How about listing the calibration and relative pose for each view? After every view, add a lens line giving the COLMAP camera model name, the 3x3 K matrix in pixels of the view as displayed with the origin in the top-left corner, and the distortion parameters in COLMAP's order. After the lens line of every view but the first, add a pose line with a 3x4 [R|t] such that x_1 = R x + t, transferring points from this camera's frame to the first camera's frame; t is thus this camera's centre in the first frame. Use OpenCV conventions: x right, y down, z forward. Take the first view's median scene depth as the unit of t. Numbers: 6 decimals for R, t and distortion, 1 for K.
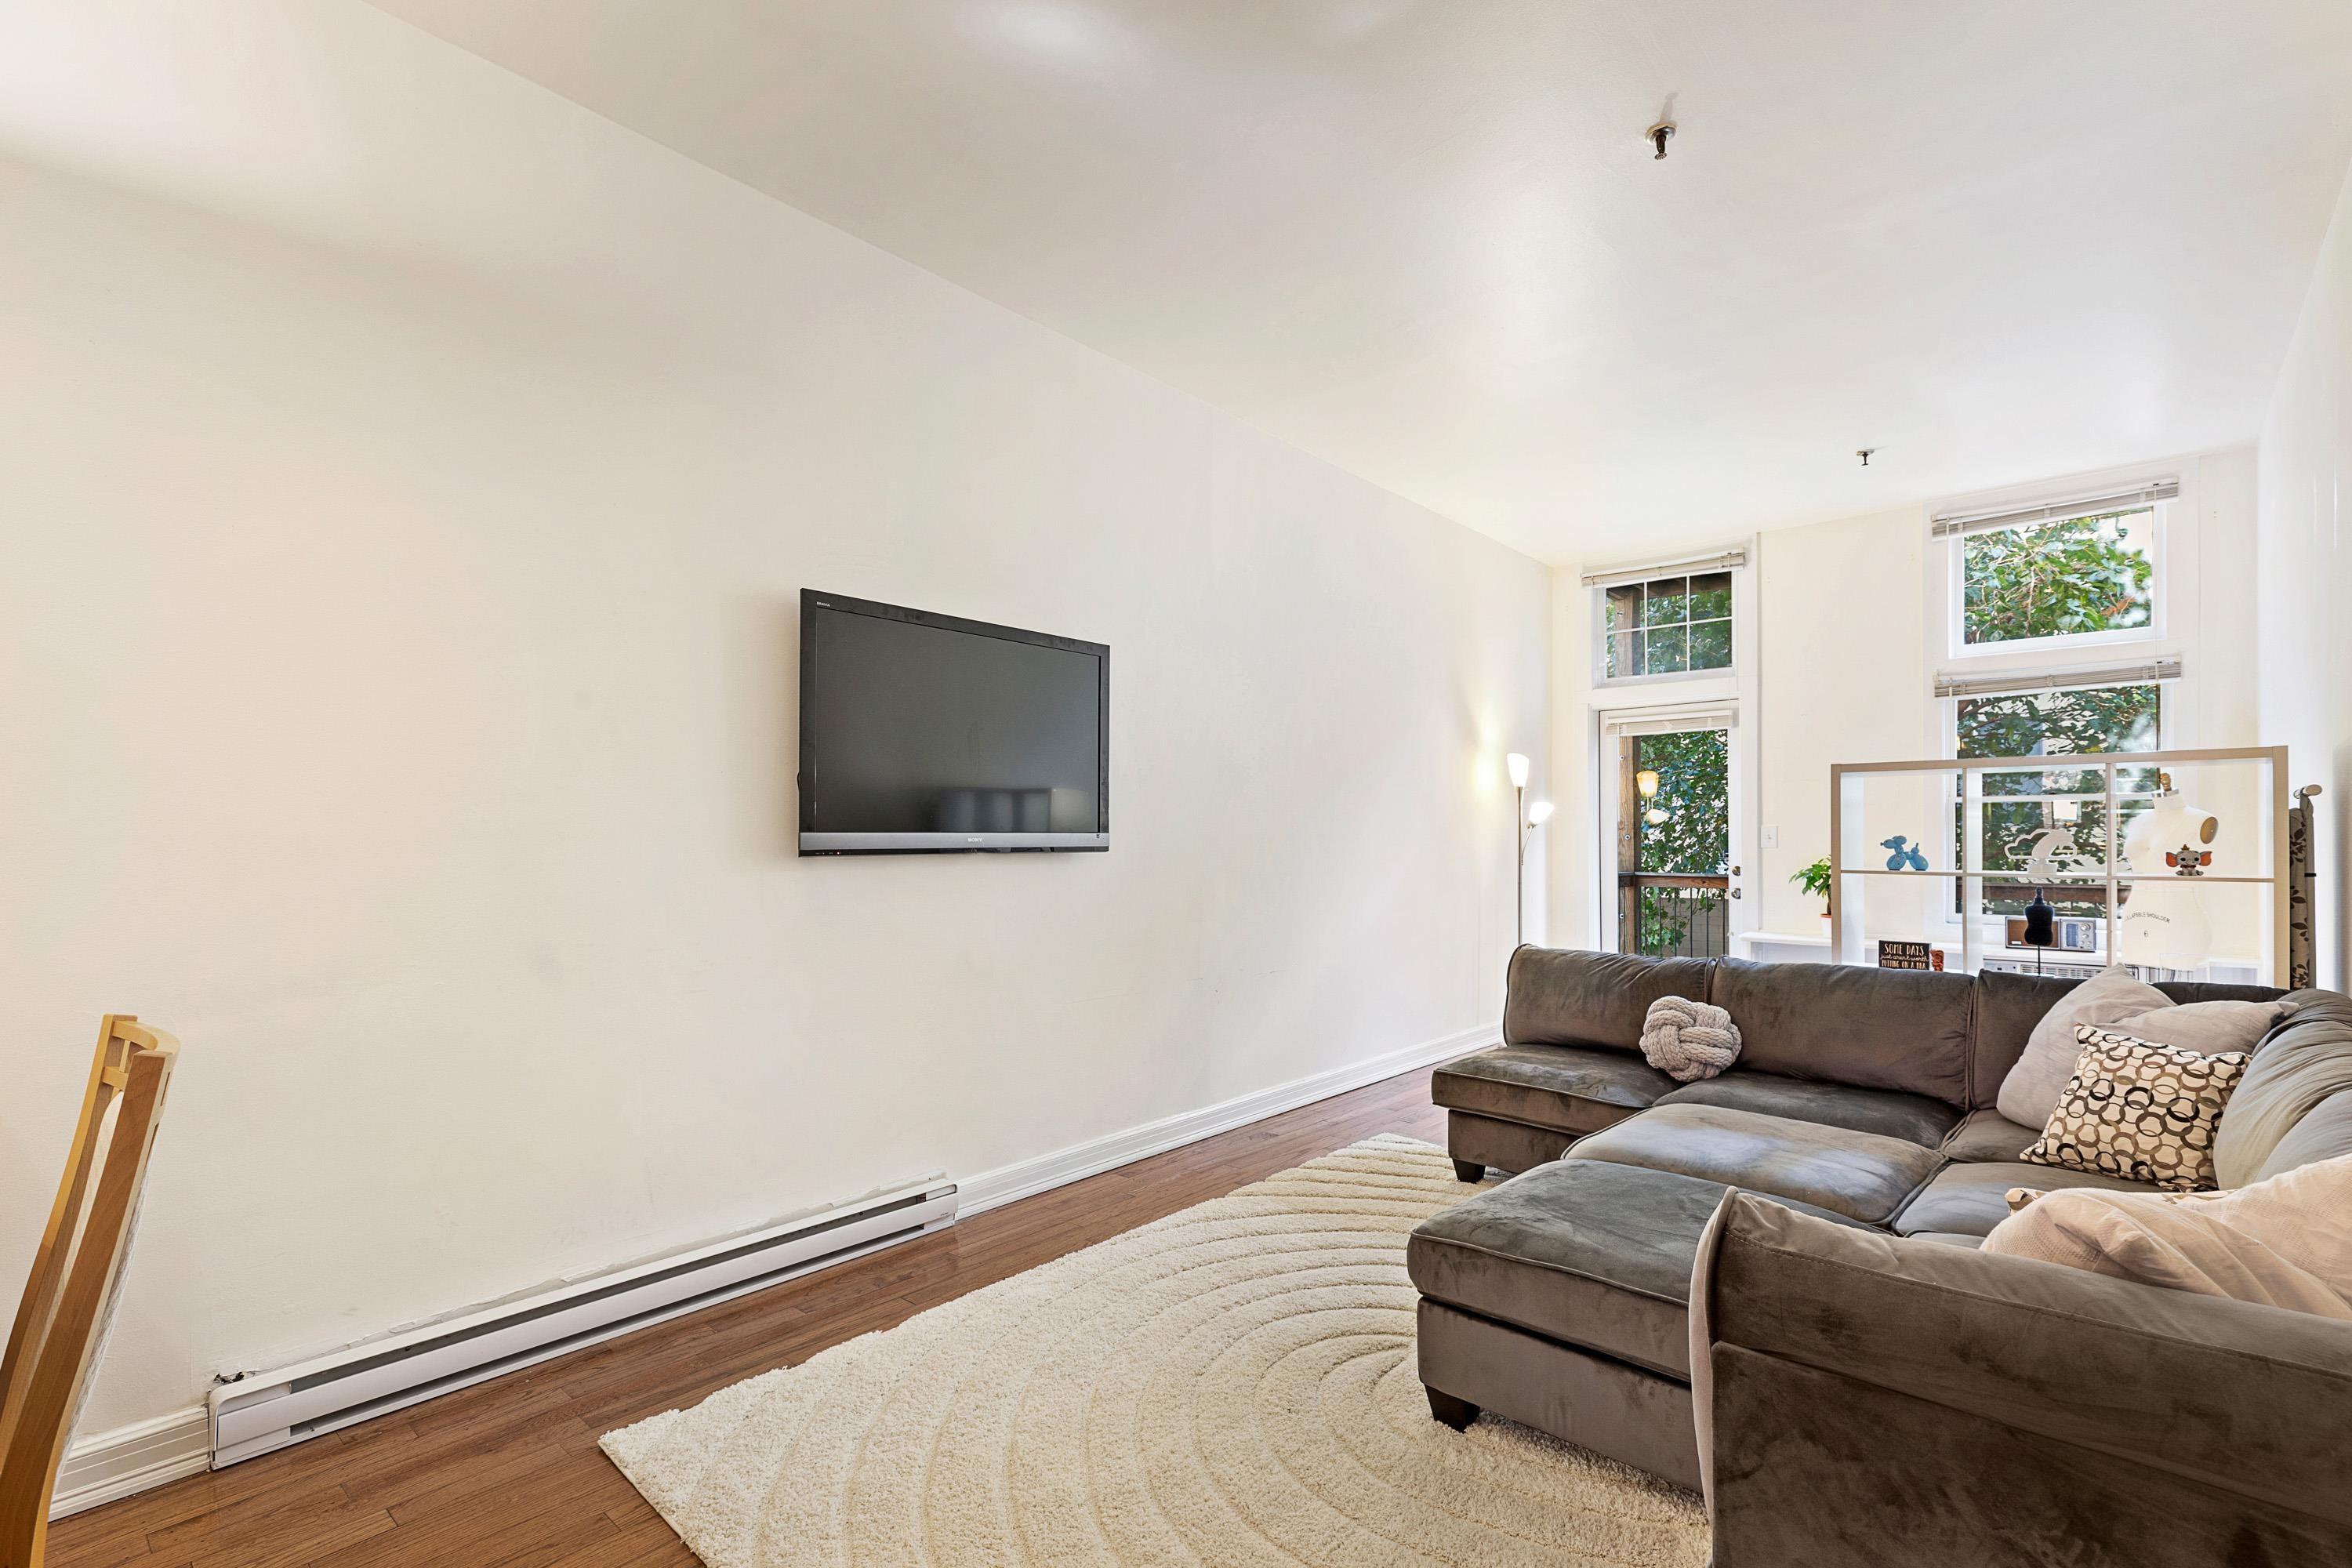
lens RADIAL K [[1069.8, 0, 1172.8], [0, 1069.8, 837.5], [0, 0, 1]] dist [0.004295, -0.000085]
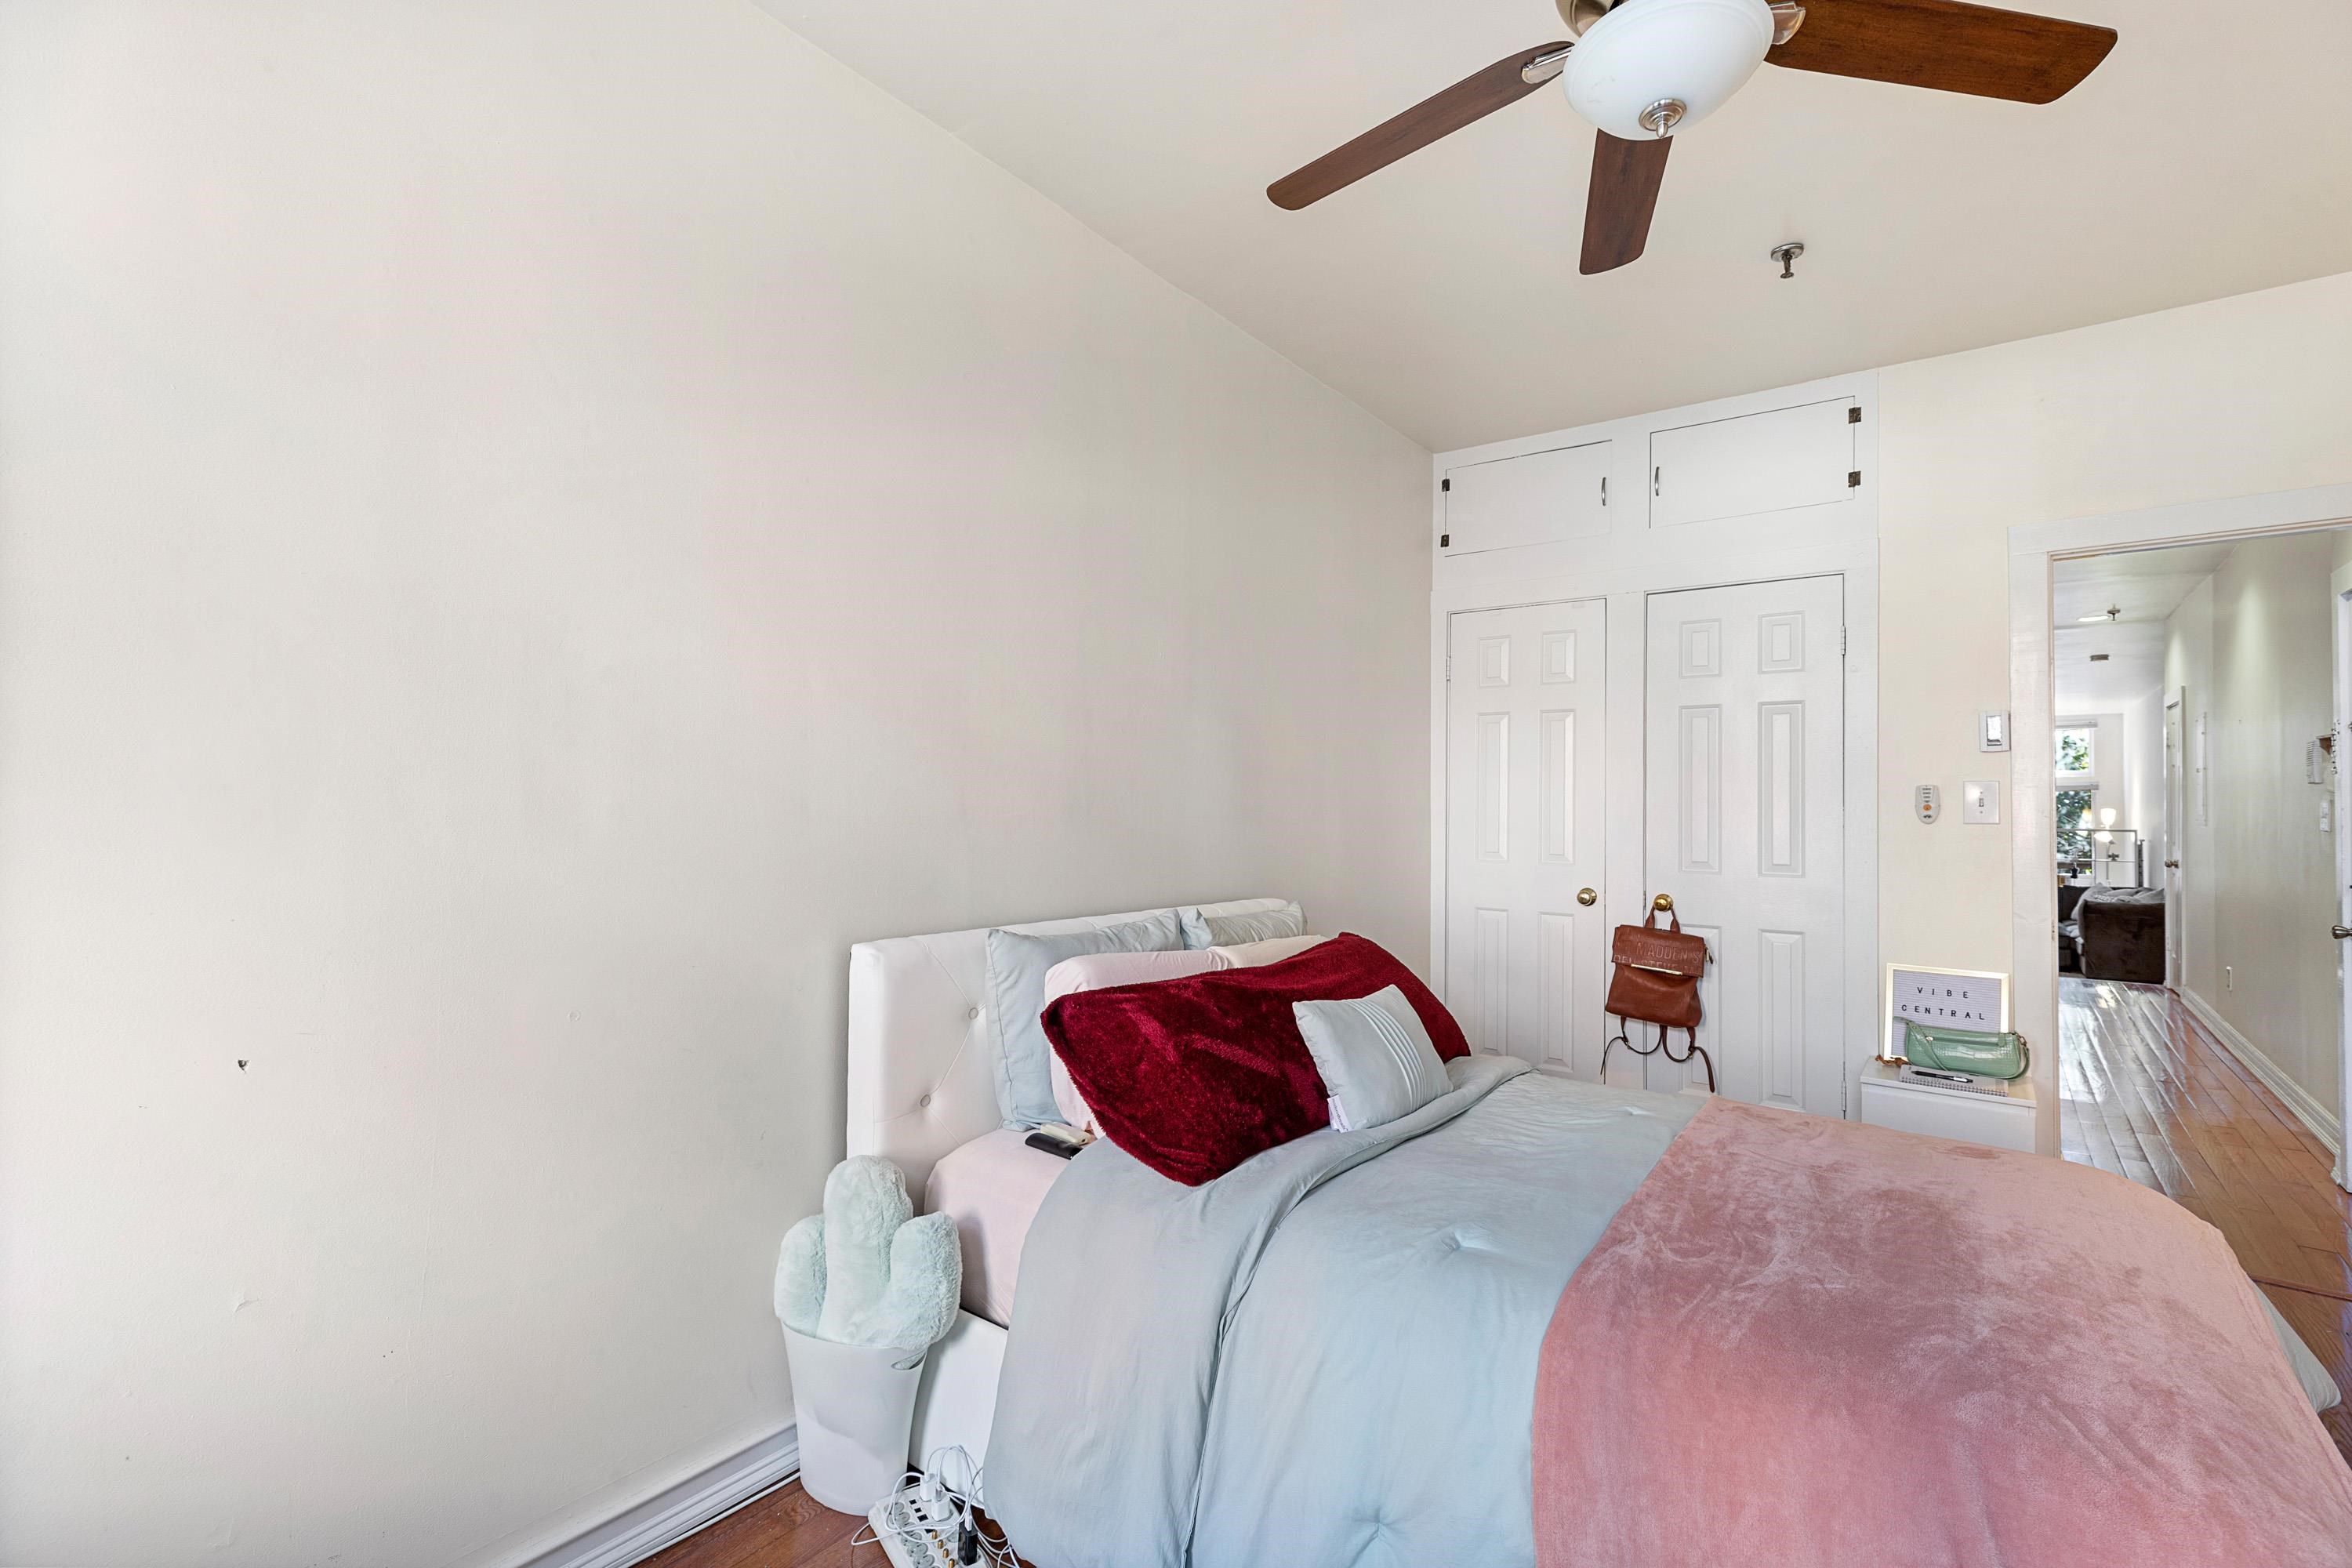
lens RADIAL K [[1049.7, 0, 1155.4], [0, 1049.7, 804.7], [0, 0, 1]] dist [0.001967, 0.000405]
pose [[0.997693, 0.005449, 0.067670, -2.707579], [-0.005307, 0.999983, -0.002282, -0.136057], [-0.067681, 0.001918, 0.997705, -2.506050]]
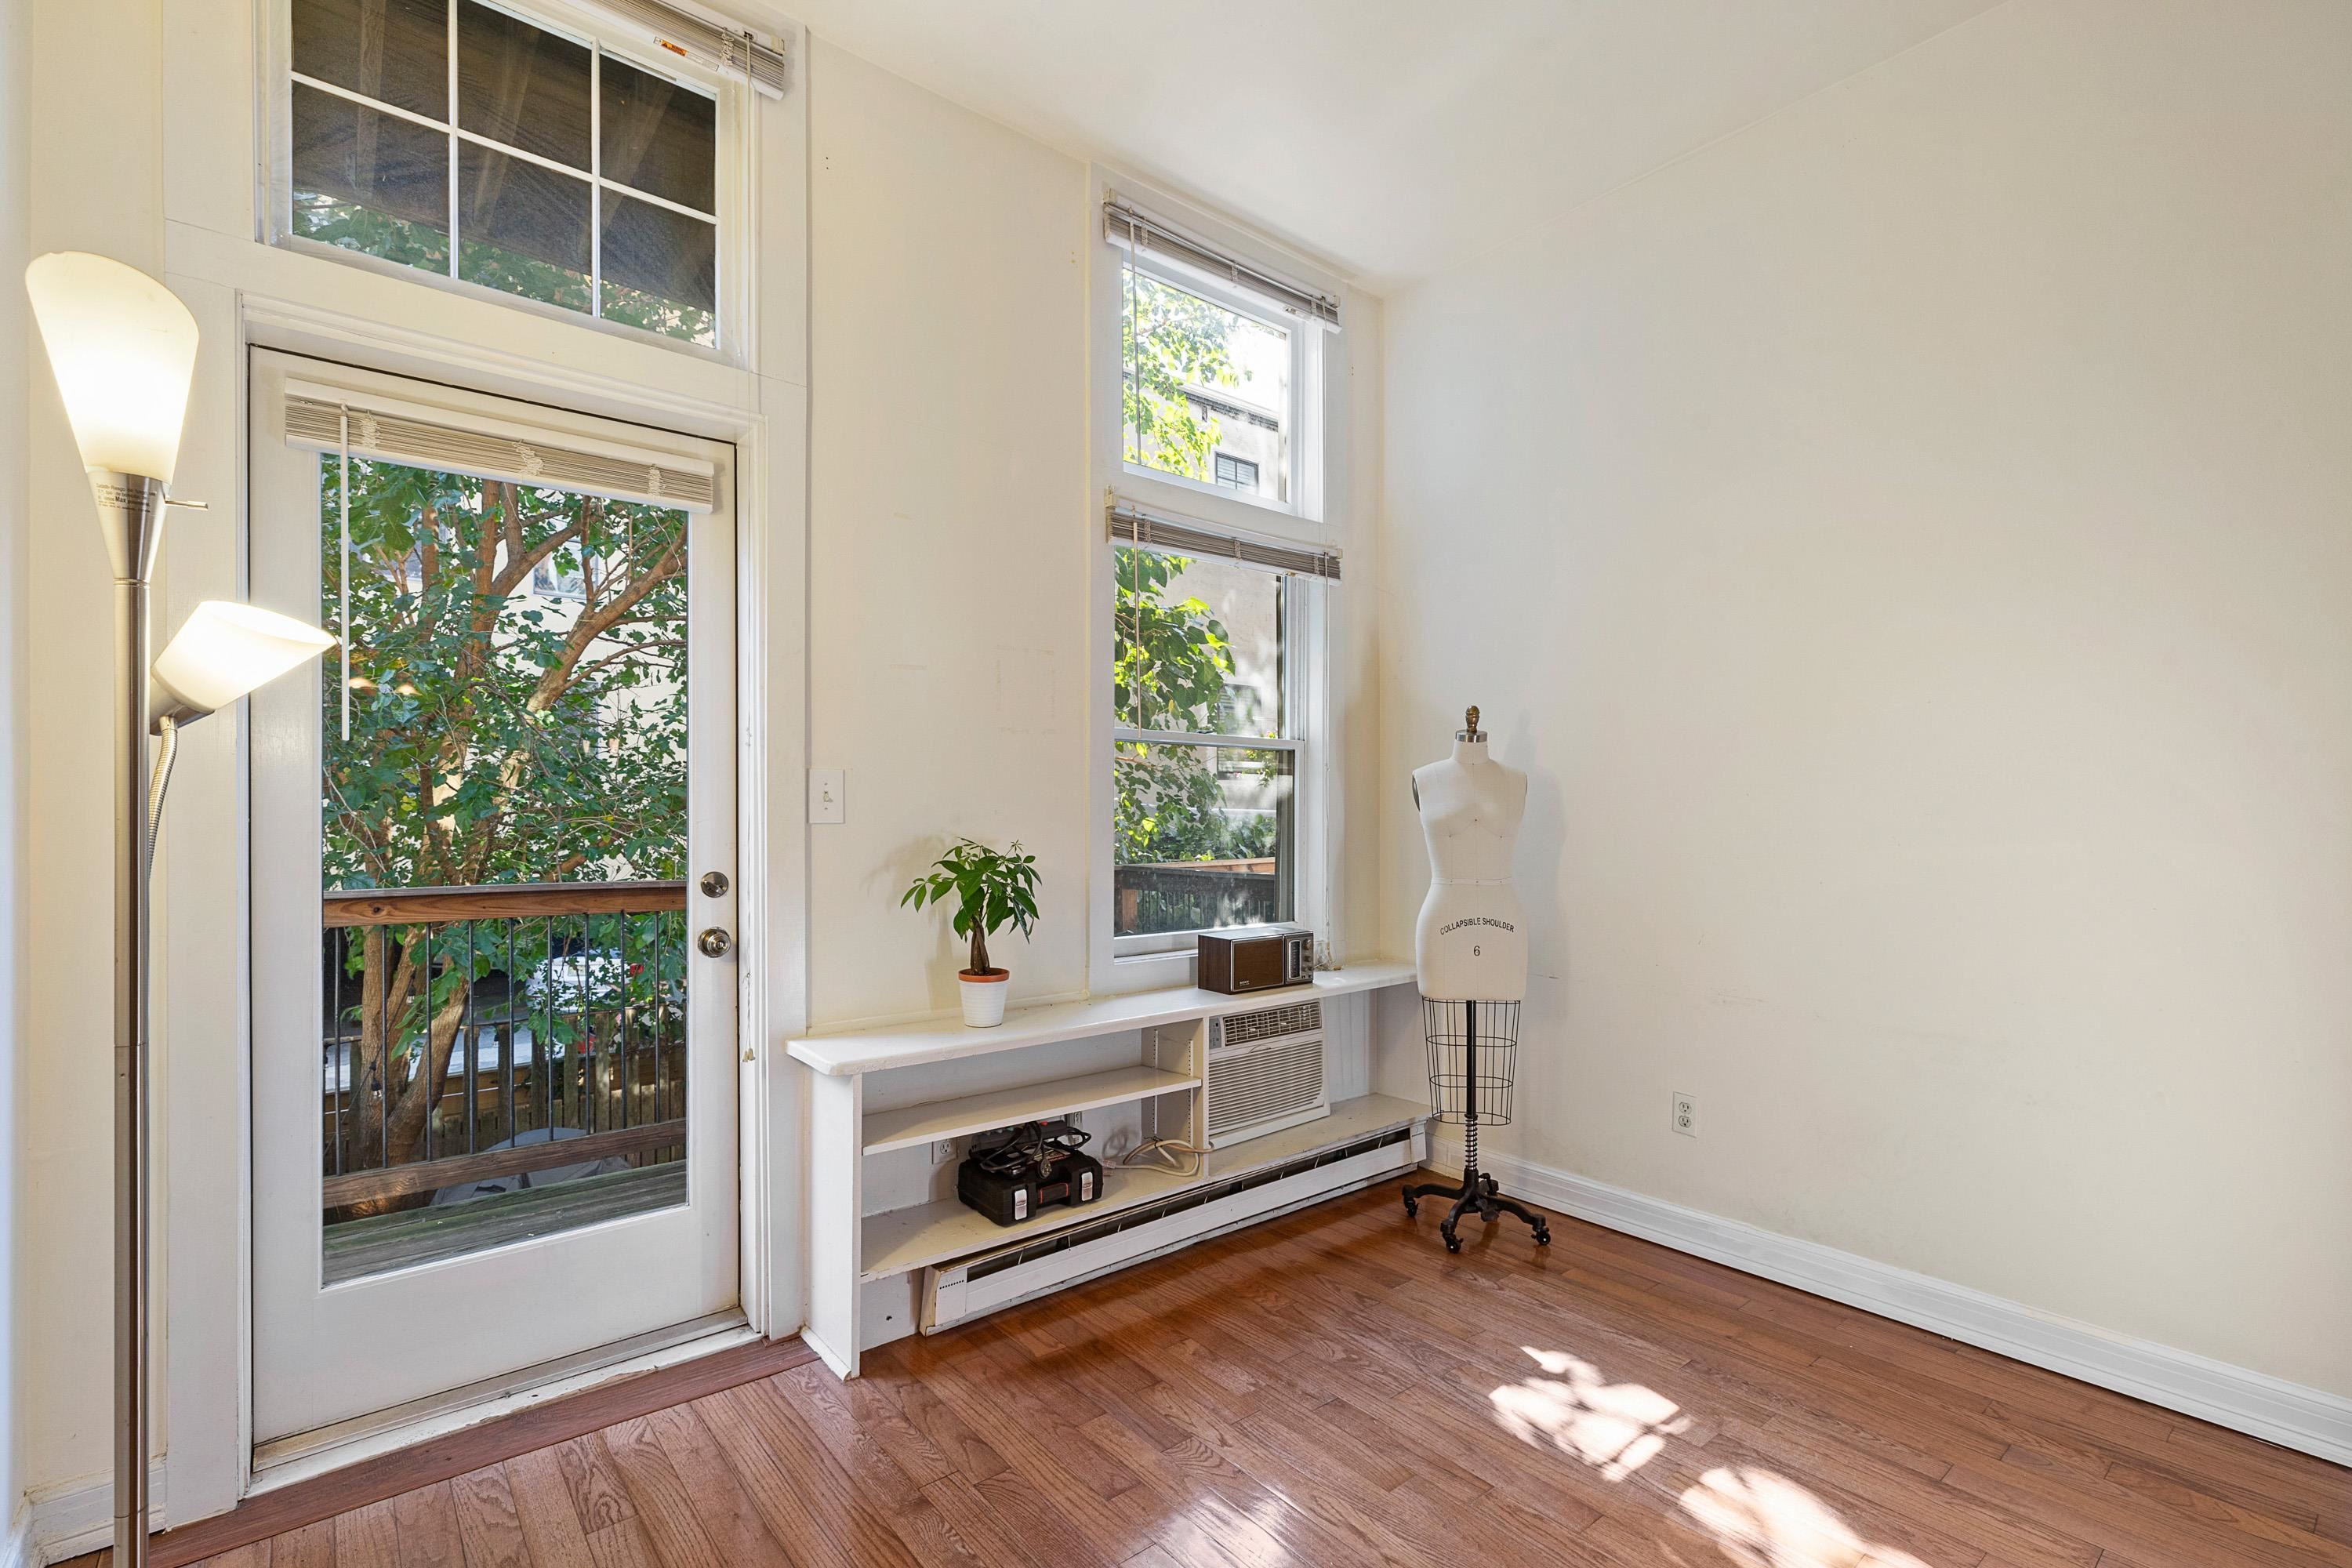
lens RADIAL K [[1049.7, 0, 1155.4], [0, 1049.7, 804.7], [0, 0, 1]] dist [0.001967, 0.000405]
pose [[0.174060, 0.007770, 0.984704, 0.350107], [-0.000938, 0.999970, -0.007724, 0.010733], [-0.984735, 0.000421, 0.174062, 1.503388]]
